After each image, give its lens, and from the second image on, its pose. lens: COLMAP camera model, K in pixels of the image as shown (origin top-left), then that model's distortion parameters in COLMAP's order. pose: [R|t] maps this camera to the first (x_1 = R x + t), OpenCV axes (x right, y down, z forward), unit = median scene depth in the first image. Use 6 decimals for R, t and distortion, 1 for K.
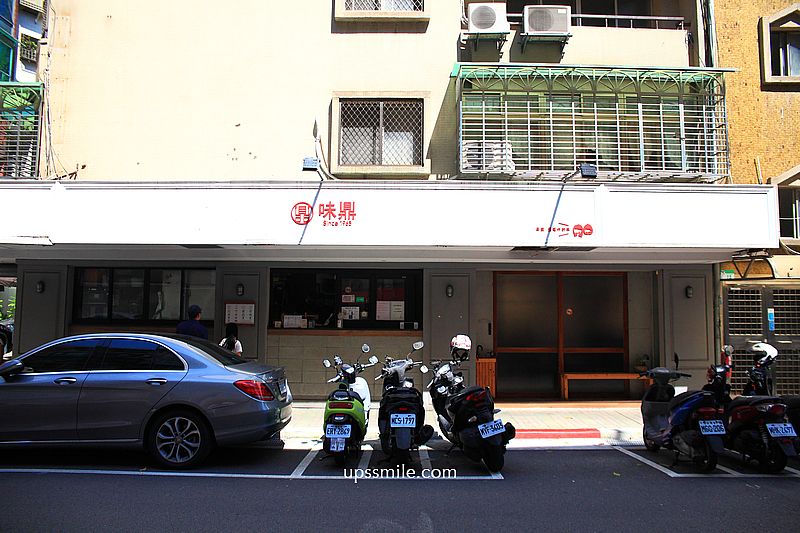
lens RADIAL K [[574.7, 0, 399.4], [0, 574.7, 259.0], [0, 0, 1]] dist [-0.070527, 0.008043]
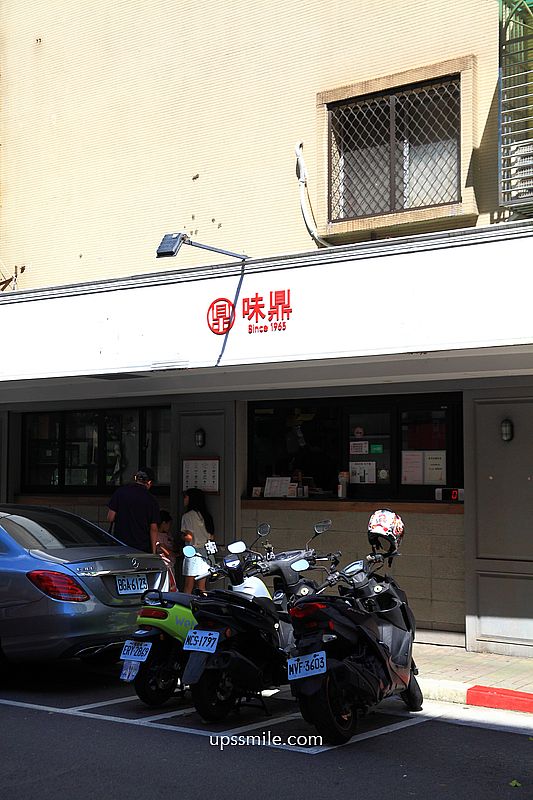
lens RADIAL K [[1127.0, 0, 266.7], [0, 1127.0, 399.1], [0, 0, 1]] dist [0.144099, 0.000000]
pose [[0.817594, -0.045683, -0.573980, 0.506702], [0.062485, 0.998000, 0.009574, 0.002560], [0.572395, -0.043692, 0.818813, 0.006359]]
